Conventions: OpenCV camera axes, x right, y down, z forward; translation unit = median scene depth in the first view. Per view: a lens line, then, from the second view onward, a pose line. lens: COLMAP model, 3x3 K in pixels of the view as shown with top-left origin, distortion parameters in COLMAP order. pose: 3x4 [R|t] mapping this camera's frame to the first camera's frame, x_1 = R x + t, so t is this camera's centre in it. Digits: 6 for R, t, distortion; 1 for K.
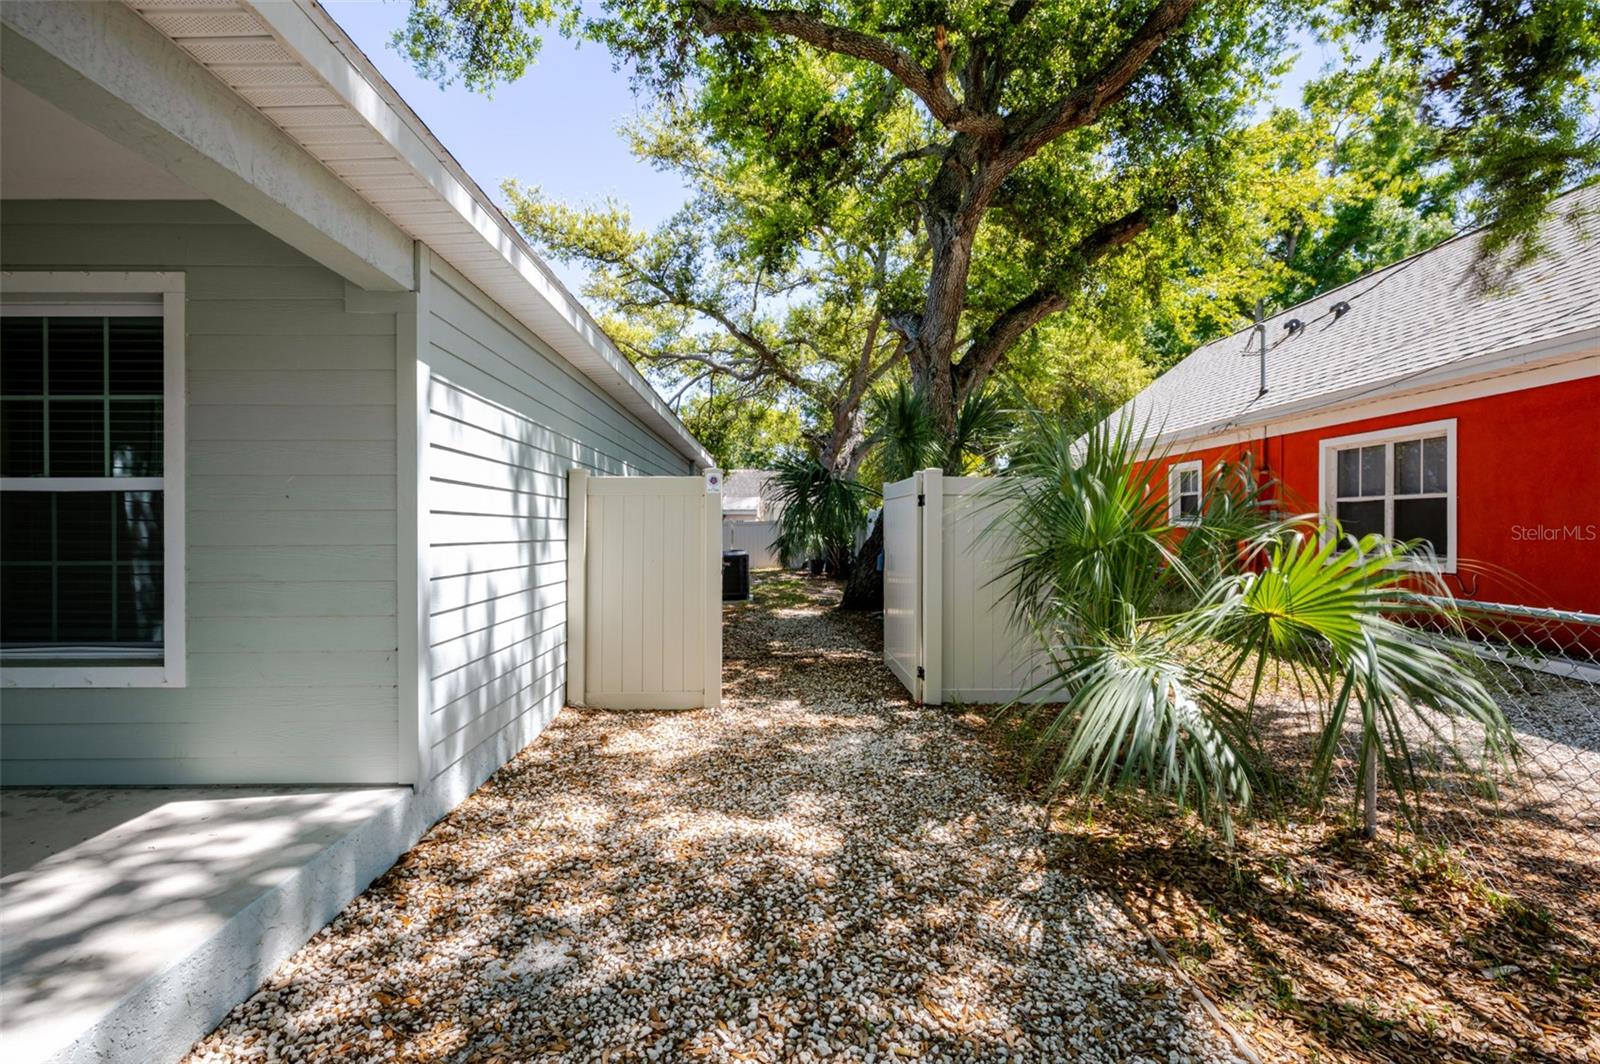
lens RADIAL K [[693.8, 0, 789.9], [0, 693.8, 524.0], [0, 0, 1]] dist [-0.005119, -0.000295]
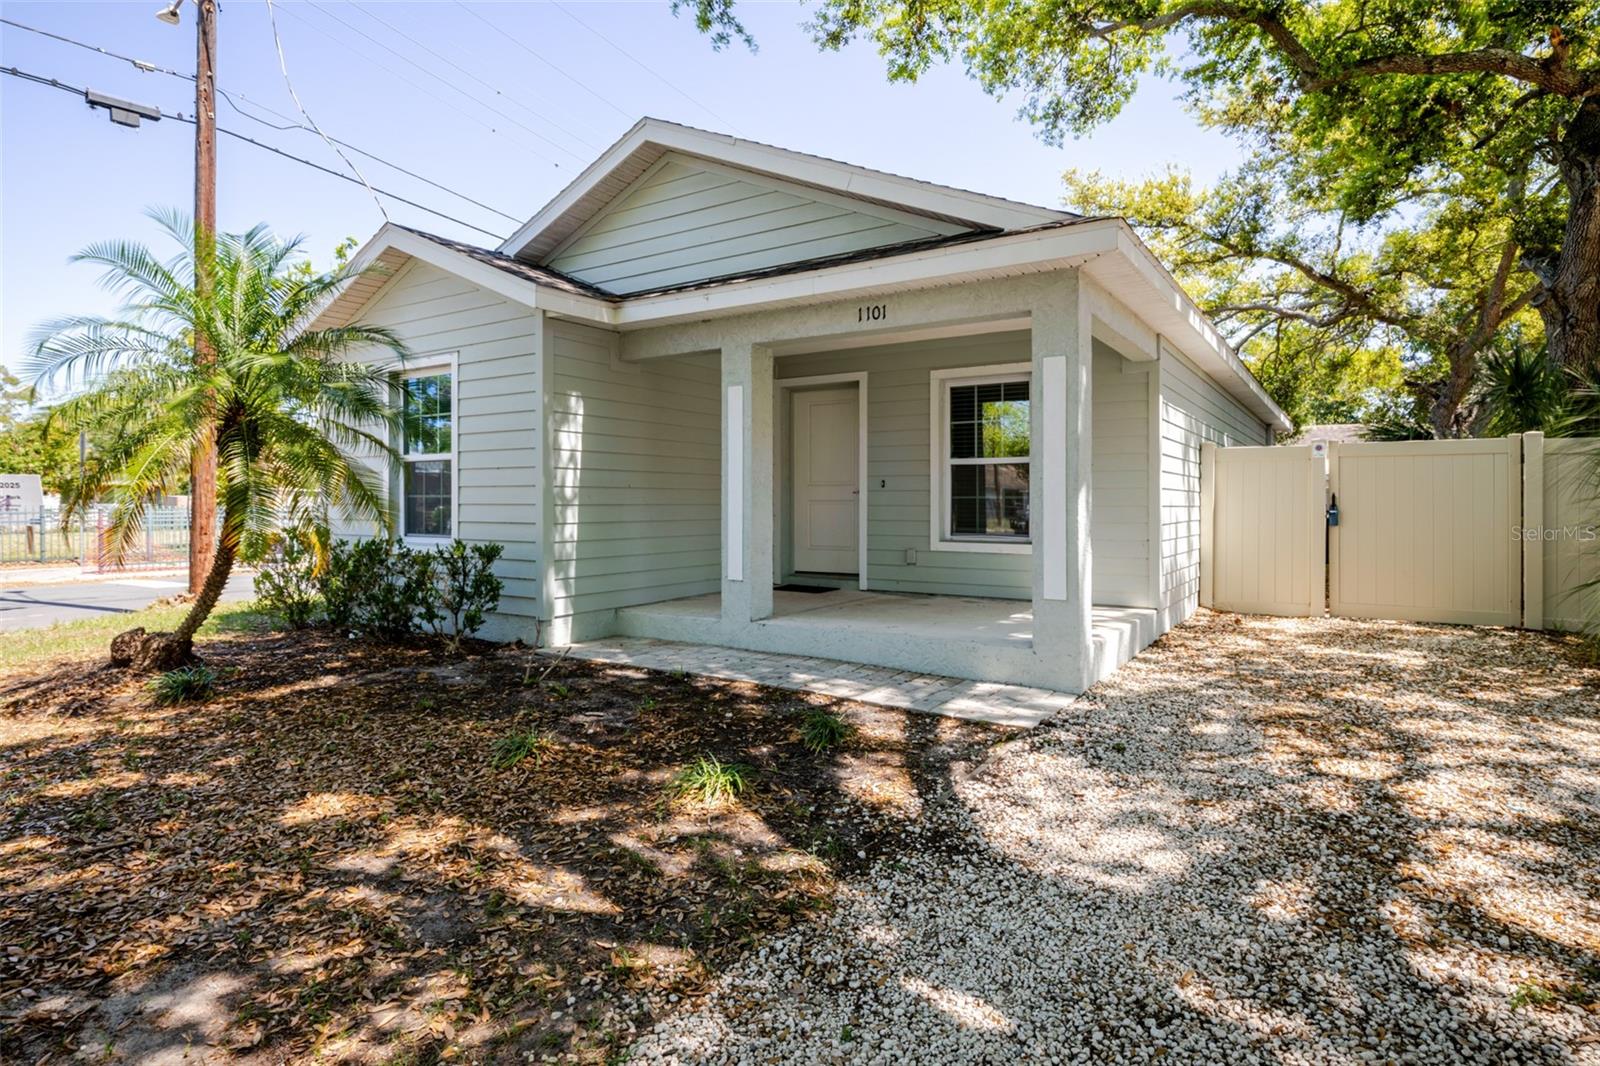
lens RADIAL K [[859.7, 0, 801.5], [0, 859.7, 498.1], [0, 0, 1]] dist [0.004475, -0.000385]
pose [[0.827459, 0.001340, -0.561524, -0.000317], [-0.001345, 0.999999, 0.000403, 0.011401], [0.561524, 0.000421, 0.827460, -0.304409]]
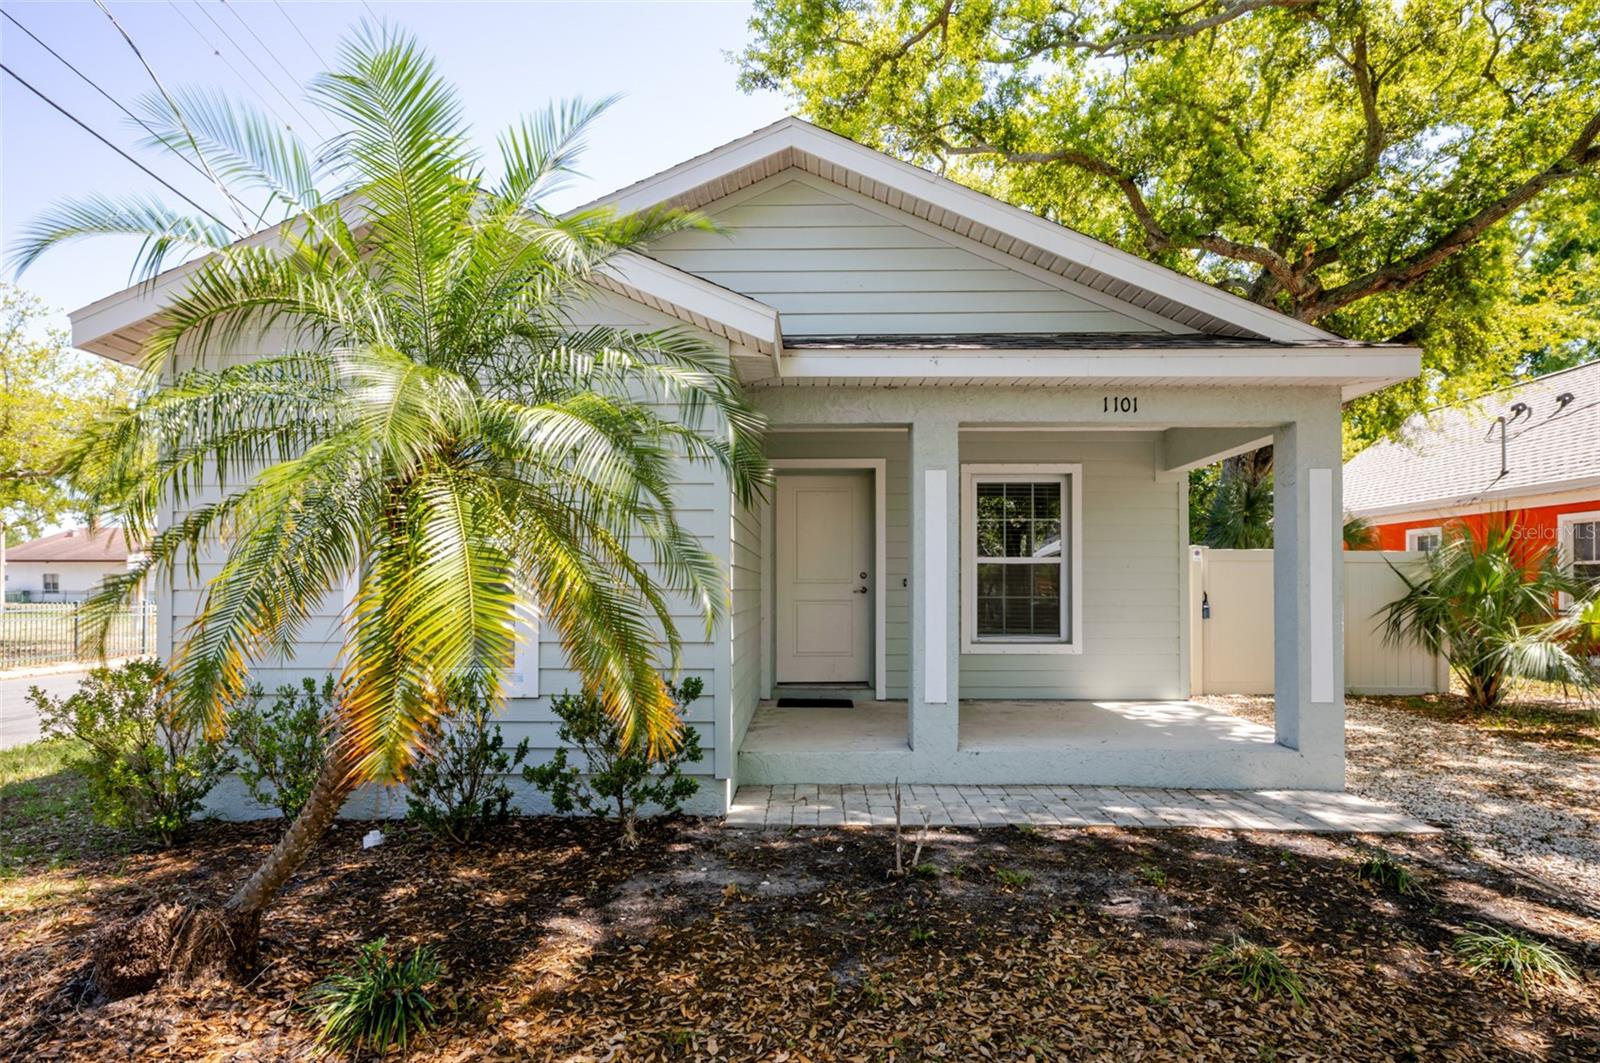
lens RADIAL K [[859.7, 0, 783.2], [0, 859.7, 571.4], [0, 0, 1]] dist [0.004475, -0.000385]
pose [[0.999730, 0.001025, -0.023200, -0.331401], [-0.001341, 0.999906, -0.013626, 0.002682], [0.023184, 0.013653, 0.999638, -0.327307]]
